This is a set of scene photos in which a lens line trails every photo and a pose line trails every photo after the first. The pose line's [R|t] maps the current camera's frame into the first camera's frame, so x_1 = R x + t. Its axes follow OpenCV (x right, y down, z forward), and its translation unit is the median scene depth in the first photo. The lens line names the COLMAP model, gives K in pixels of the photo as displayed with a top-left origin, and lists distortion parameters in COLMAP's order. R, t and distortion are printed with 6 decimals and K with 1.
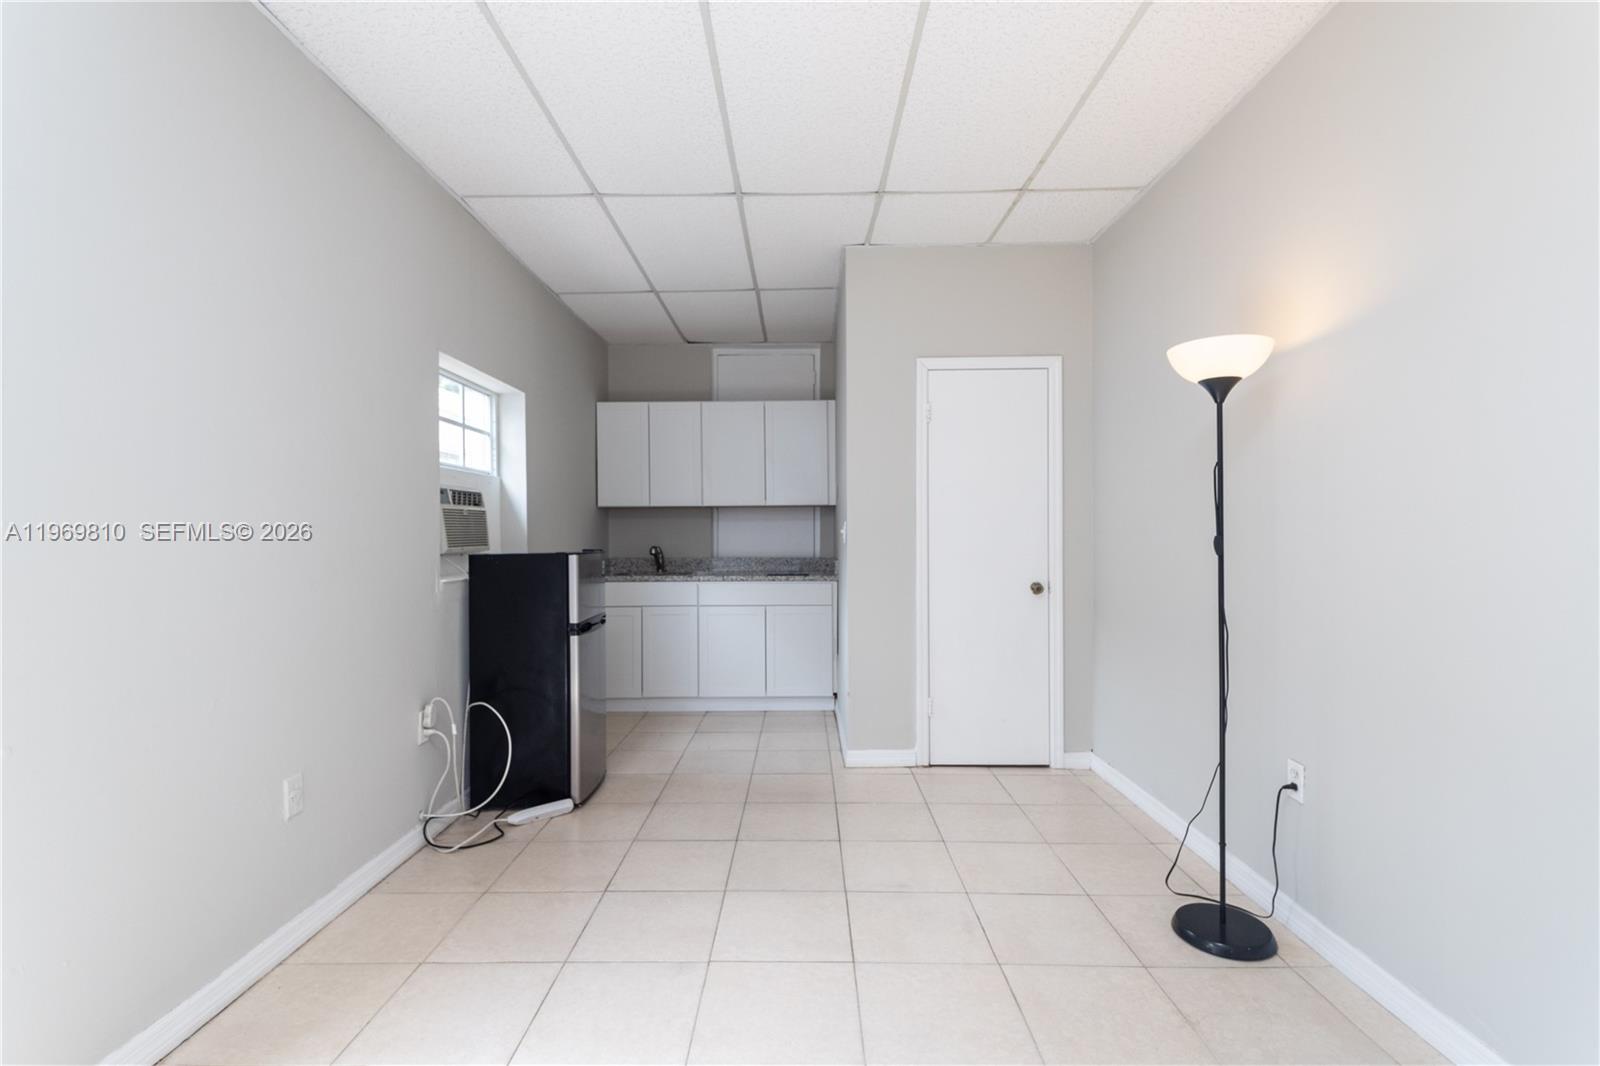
lens RADIAL K [[736.5, 0, 811.7], [0, 736.5, 536.8], [0, 0, 1]] dist [0.036052, -0.018774]
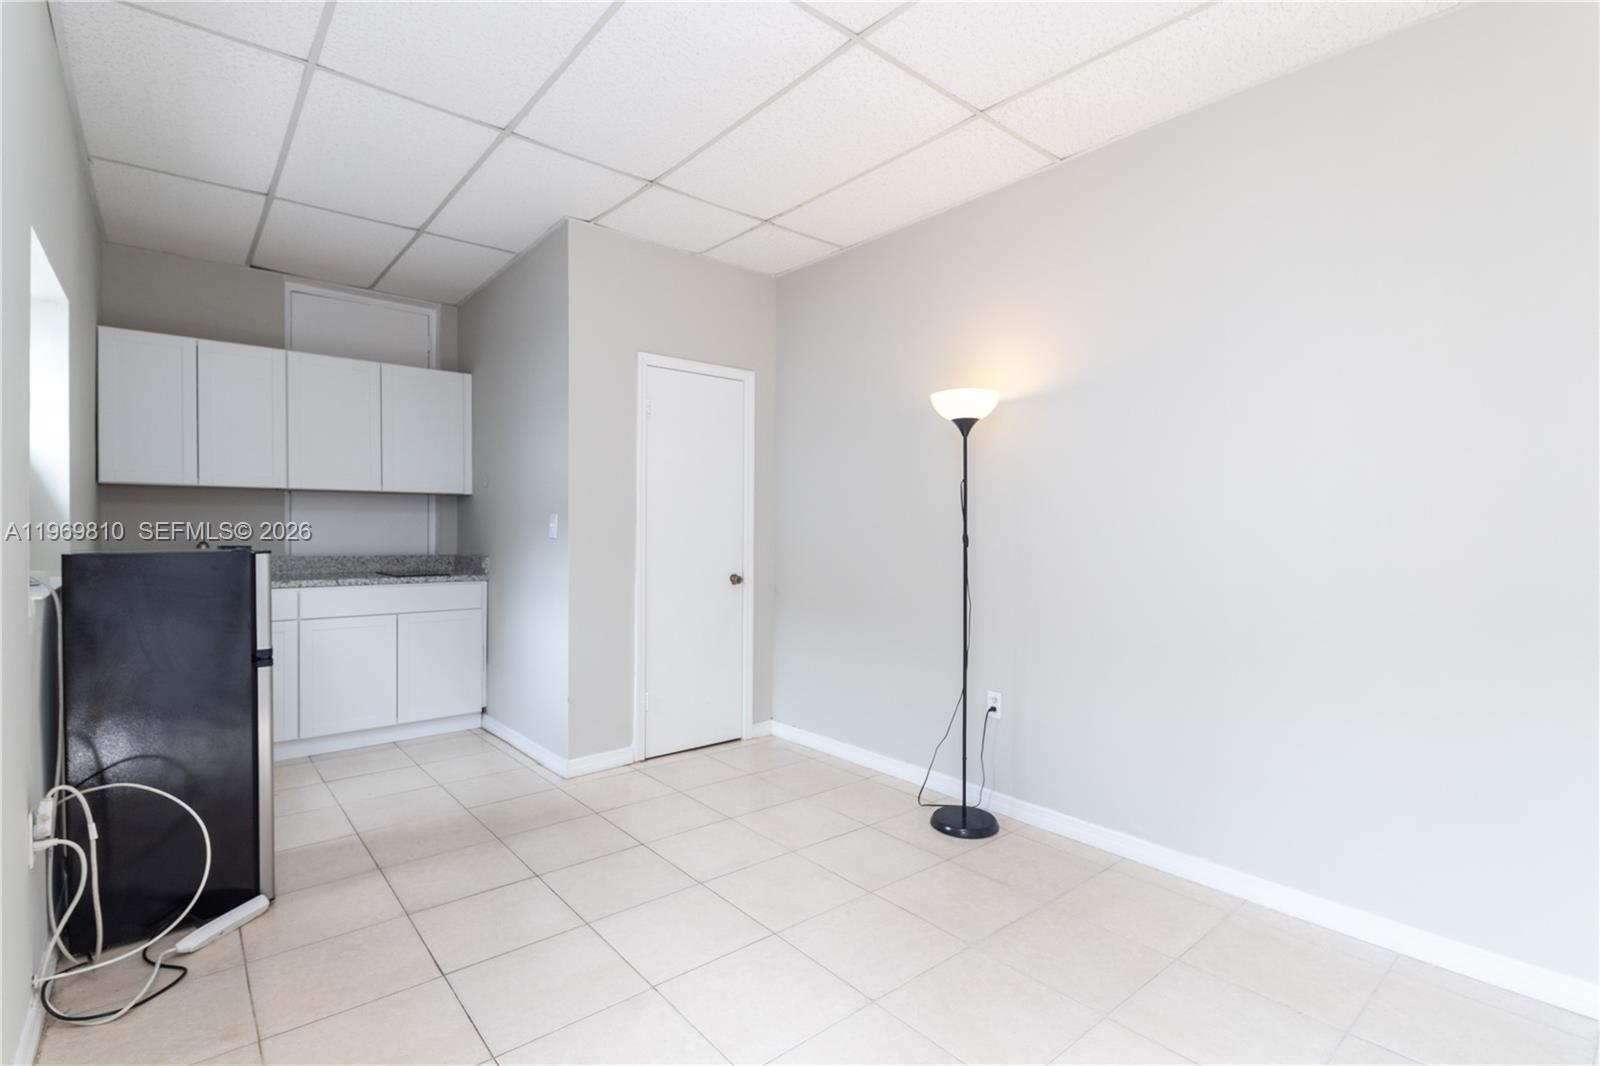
lens RADIAL K [[736.5, 0, 811.7], [0, 736.5, 536.8], [0, 0, 1]] dist [0.036052, -0.018774]
pose [[0.760350, 0.003528, 0.649503, -0.323161], [-0.007831, 0.999962, 0.003735, 0.001242], [-0.649466, -0.007926, 0.760350, 0.090734]]
